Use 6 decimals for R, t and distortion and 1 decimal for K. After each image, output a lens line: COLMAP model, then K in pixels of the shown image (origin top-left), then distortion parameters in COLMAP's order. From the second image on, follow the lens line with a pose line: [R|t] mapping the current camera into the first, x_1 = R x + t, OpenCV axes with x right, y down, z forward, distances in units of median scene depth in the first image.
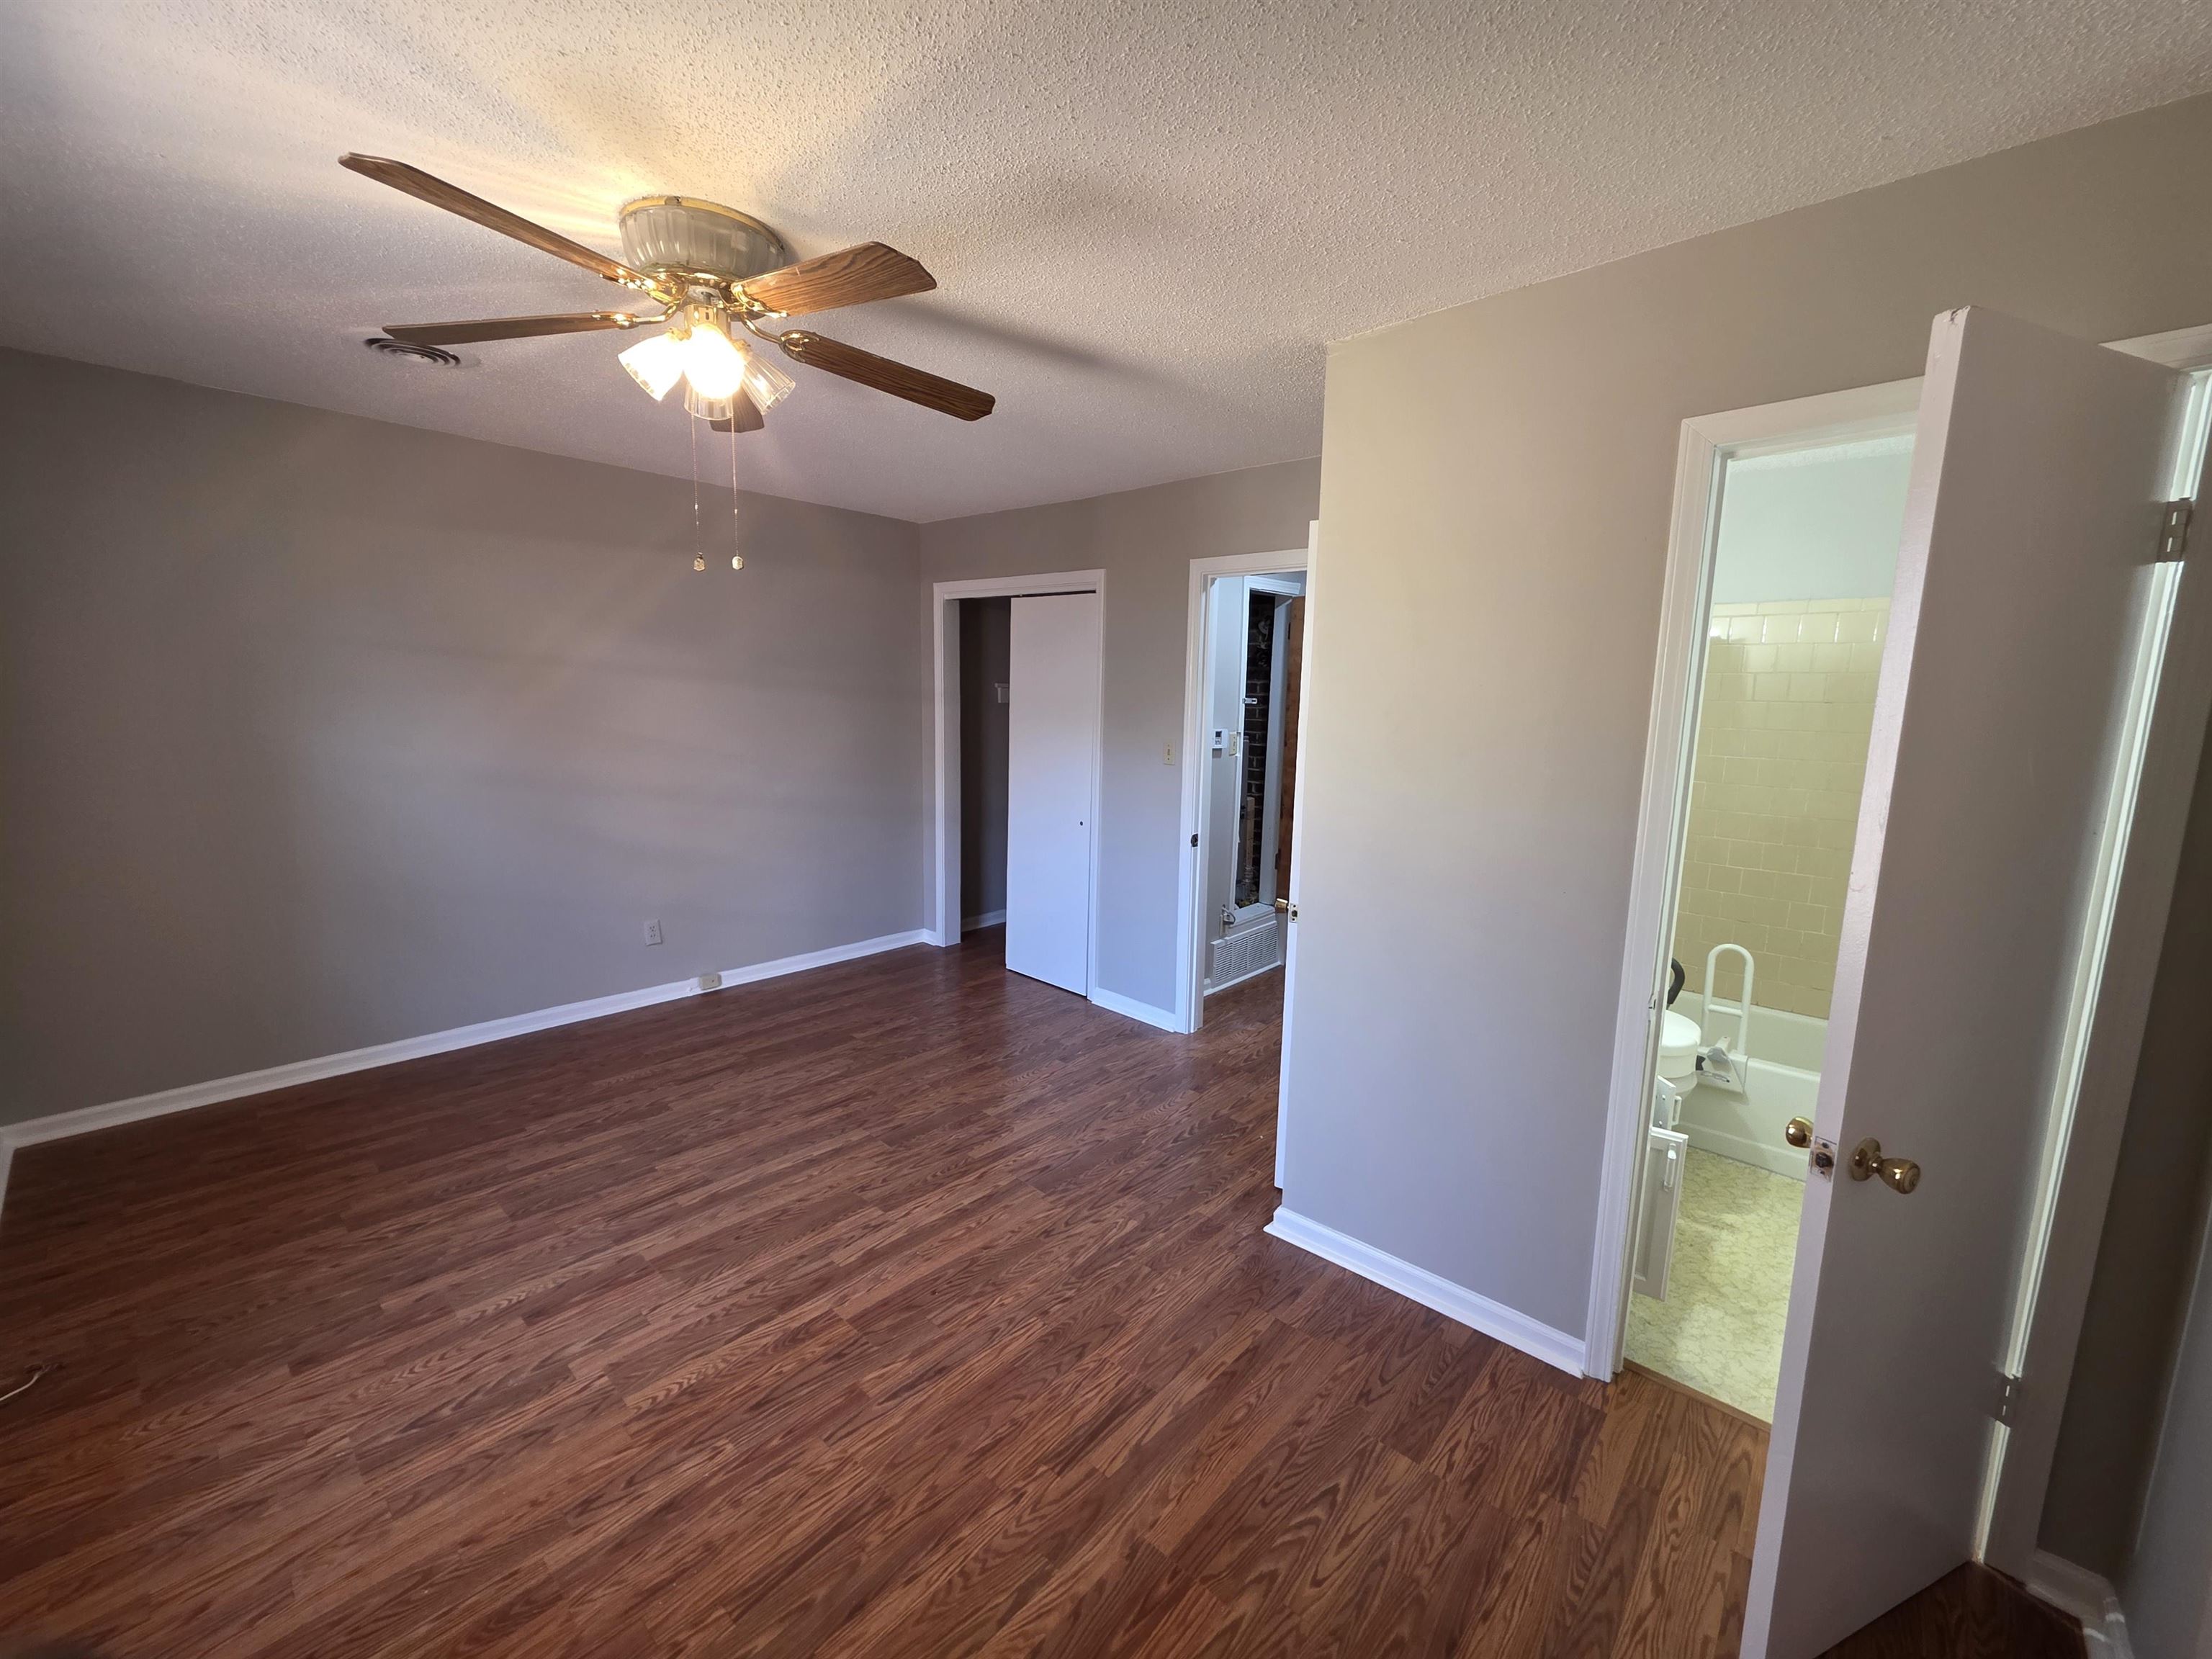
lens RADIAL K [[887.4, 0, 1105.2], [0, 887.4, 827.6], [0, 0, 1]] dist [-0.003212, -0.000509]
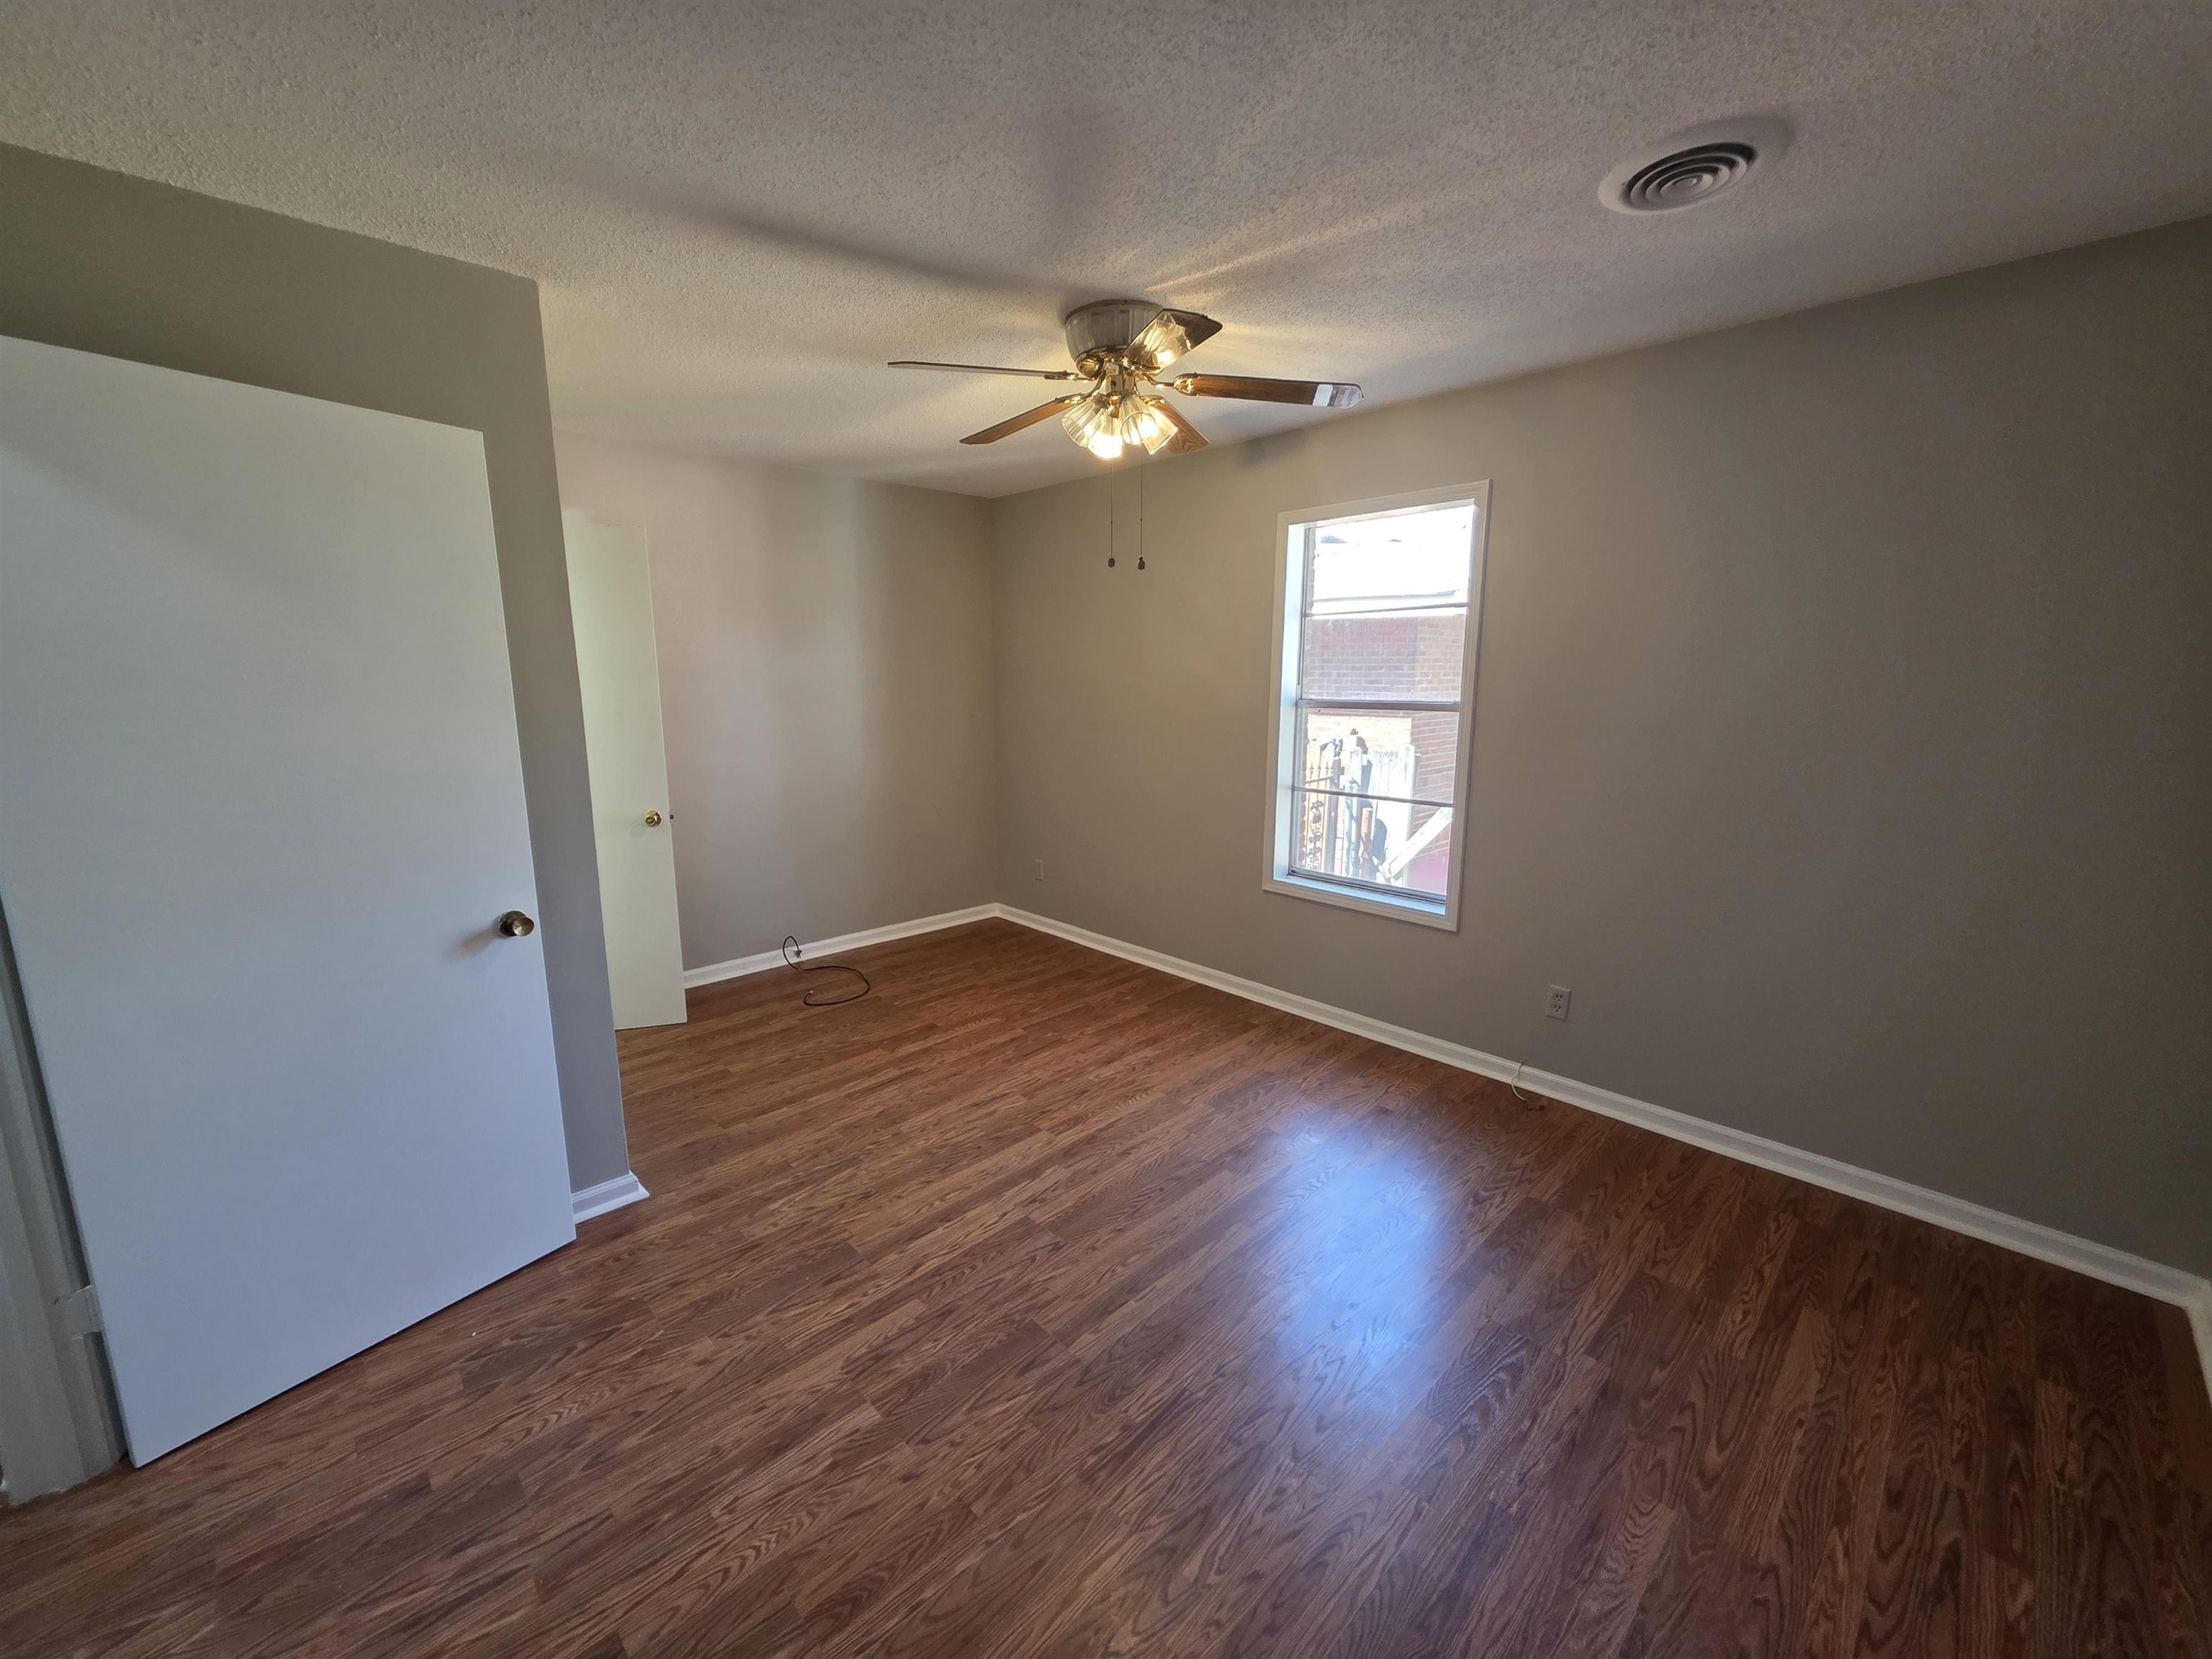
lens RADIAL K [[887.4, 0, 1106.3], [0, 887.4, 826.3], [0, 0, 1]] dist [-0.003212, -0.000509]
pose [[-0.997116, -0.040577, 0.064131, -0.417077], [-0.017534, 0.945367, 0.325537, -0.298222], [-0.073837, 0.323474, -0.943352, 1.939755]]
